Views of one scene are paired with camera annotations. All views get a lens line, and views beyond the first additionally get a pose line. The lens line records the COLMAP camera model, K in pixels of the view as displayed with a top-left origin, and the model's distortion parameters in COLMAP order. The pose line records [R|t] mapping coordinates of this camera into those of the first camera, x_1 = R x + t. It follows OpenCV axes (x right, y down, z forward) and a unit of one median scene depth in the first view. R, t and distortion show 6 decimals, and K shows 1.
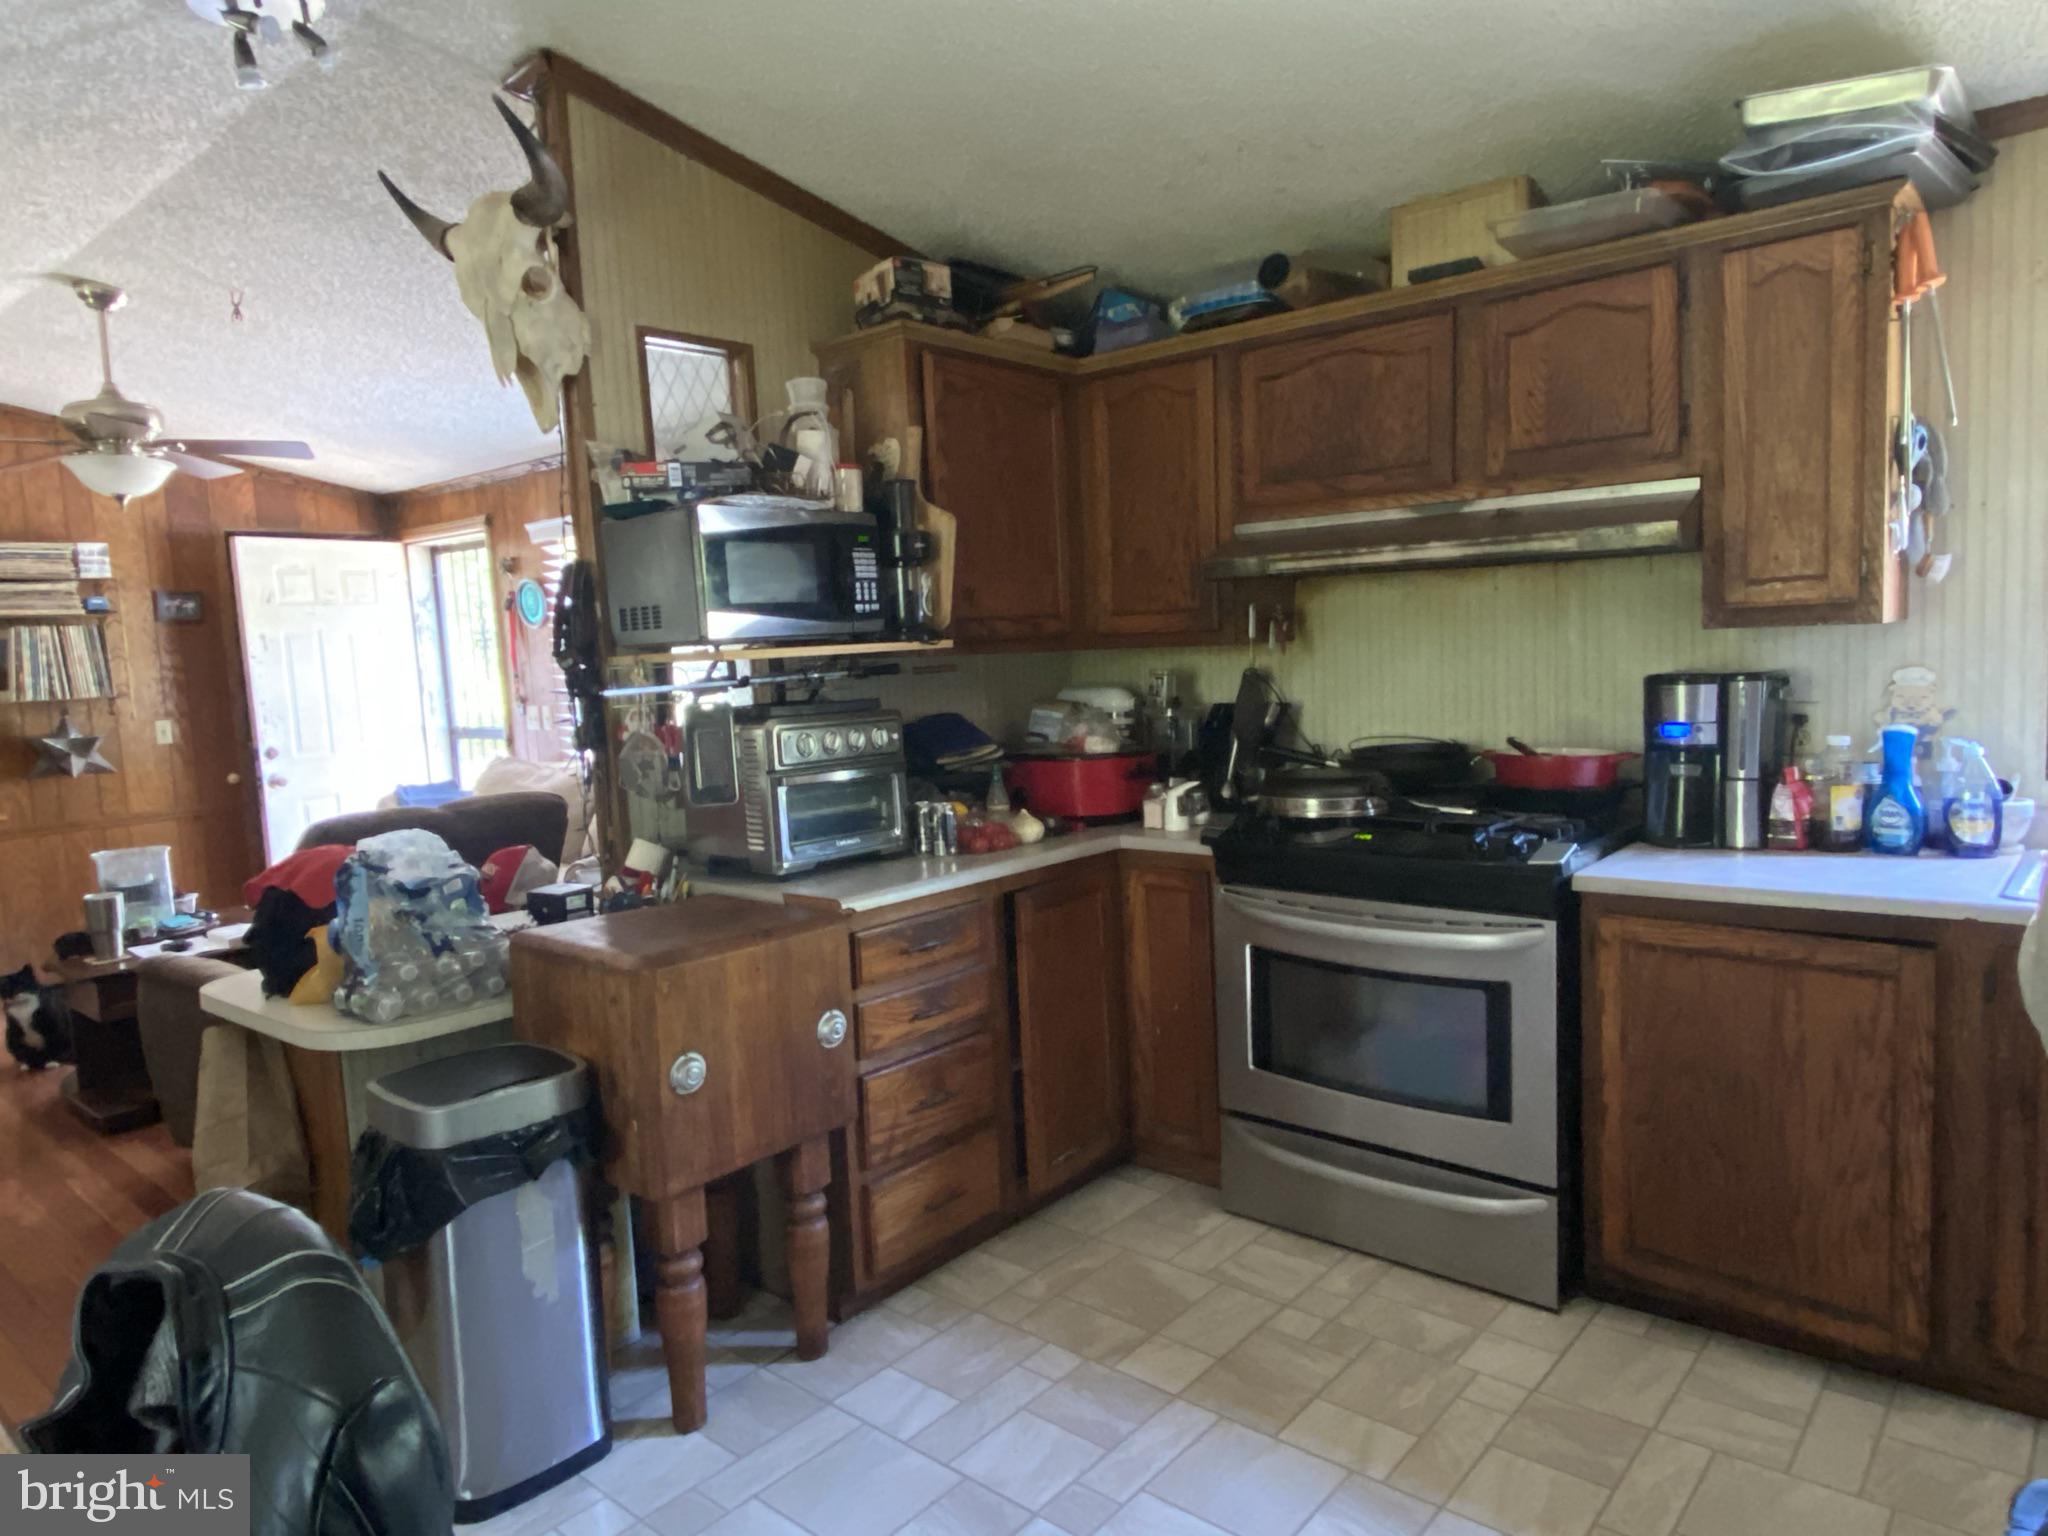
lens RADIAL K [[1305.7, 0, 1024.0], [0, 1305.7, 768.0], [0, 0, 1]] dist [0.003892, -0.001085]
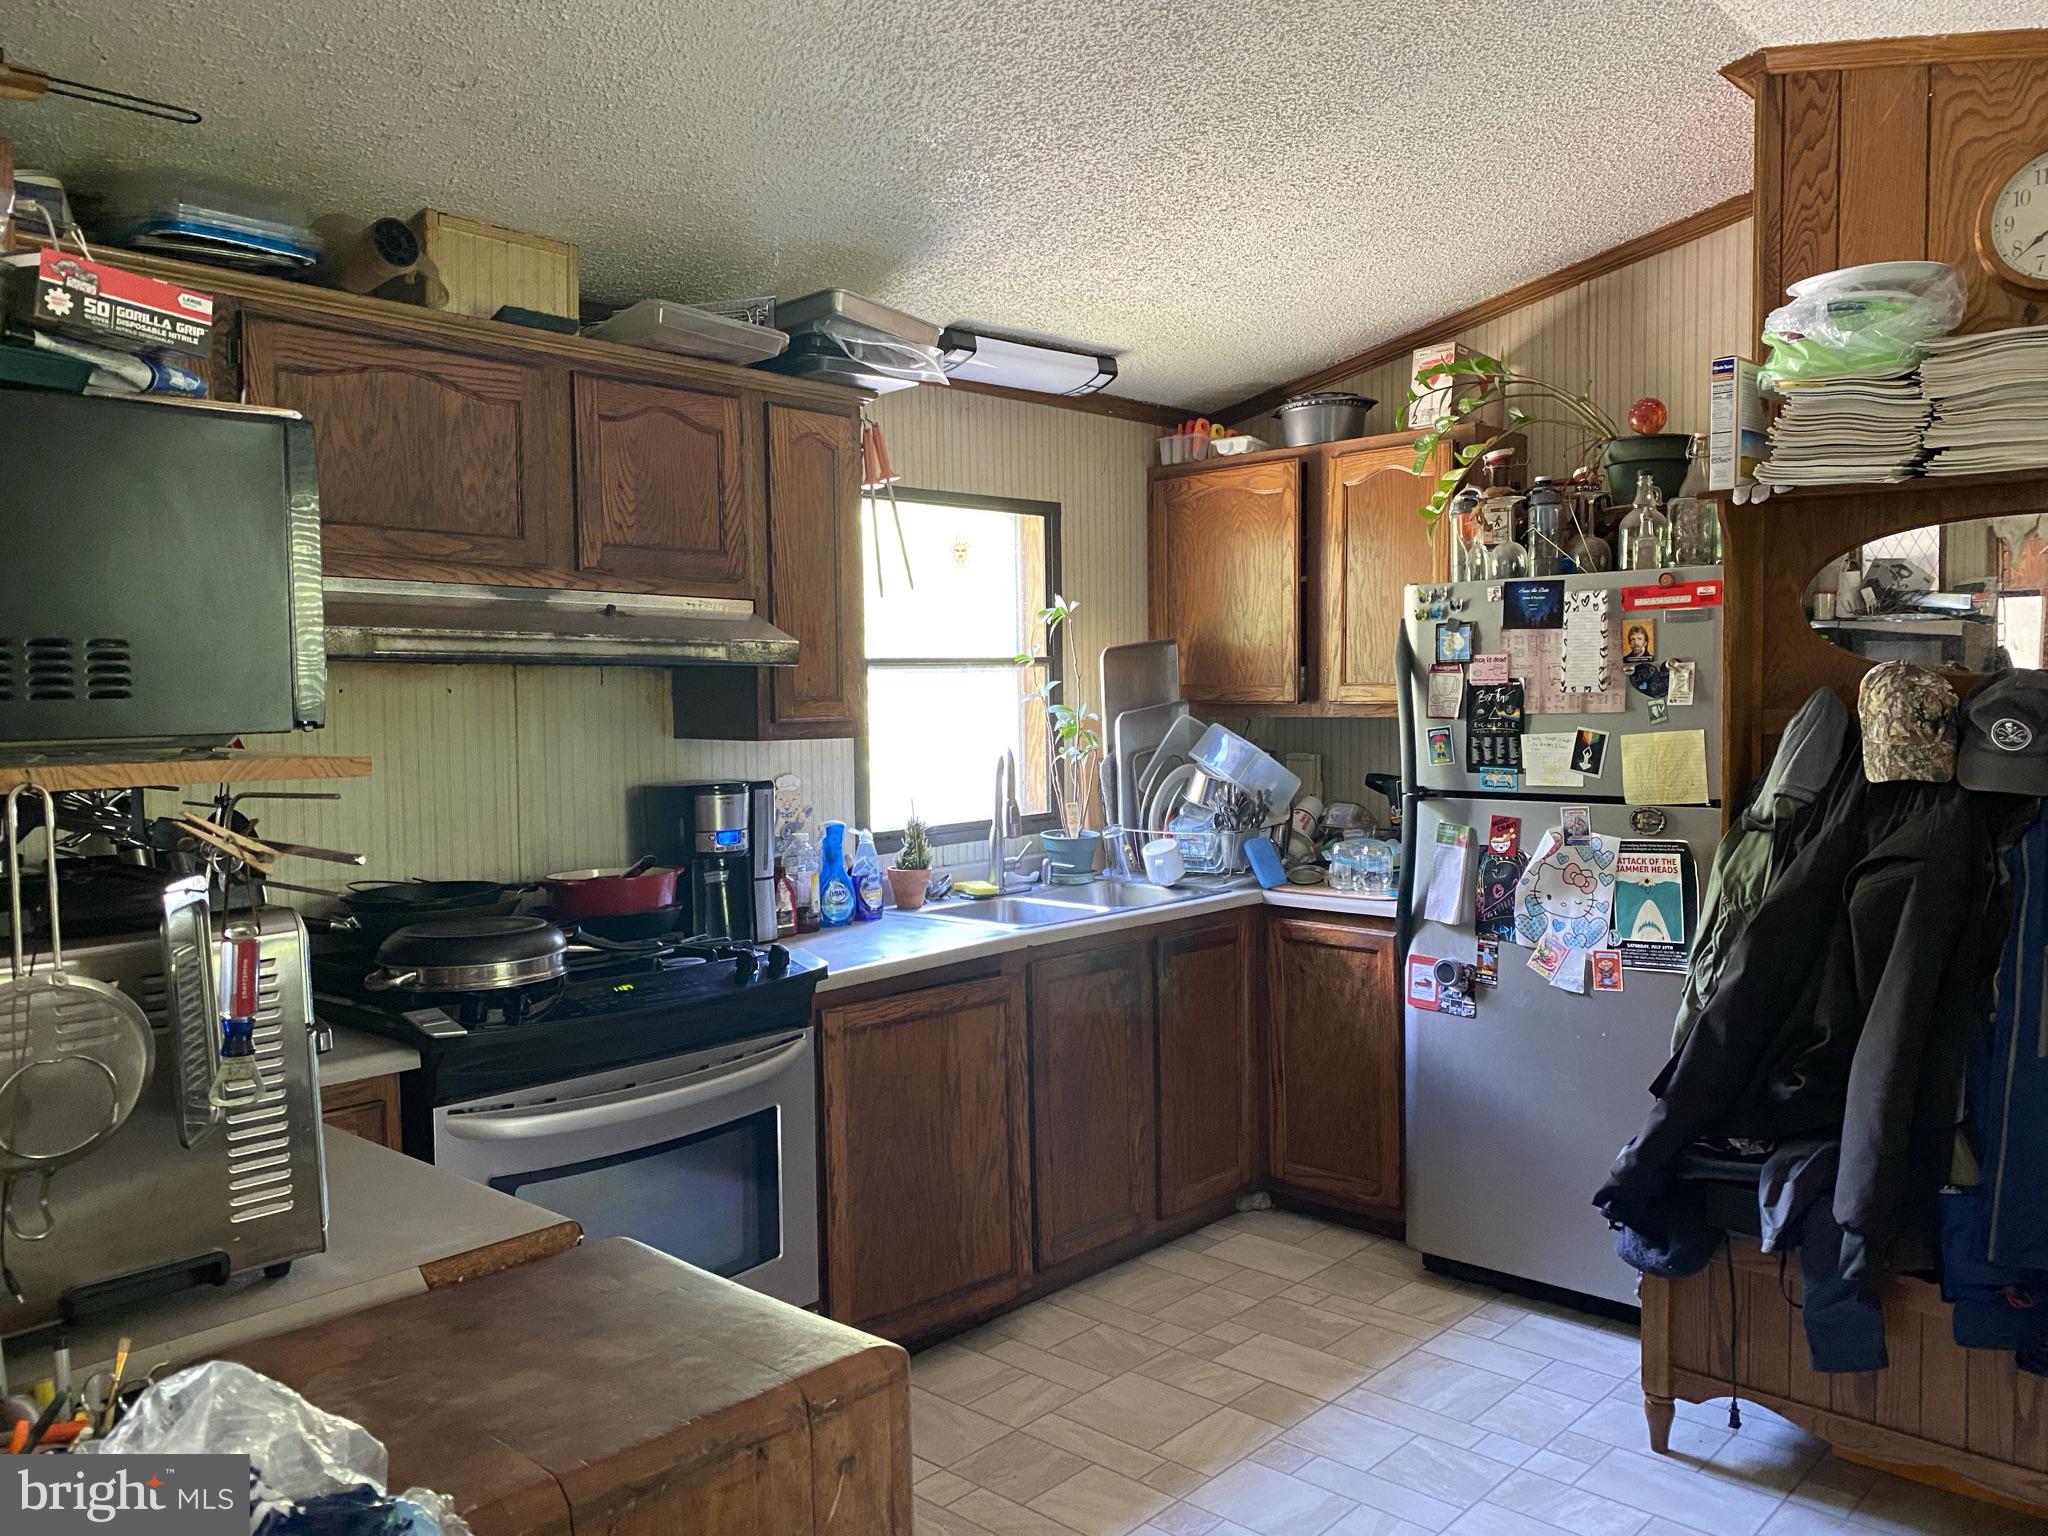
lens RADIAL K [[1531.4, 0, 1024.0], [0, 1531.4, 768.0], [0, 0, 1]] dist [0.058414, -0.000241]
pose [[0.032301, -0.003467, 0.999472, -0.699931], [0.104584, 0.994516, 0.000070, -0.058699], [-0.993991, 0.104526, 0.032487, 0.706283]]
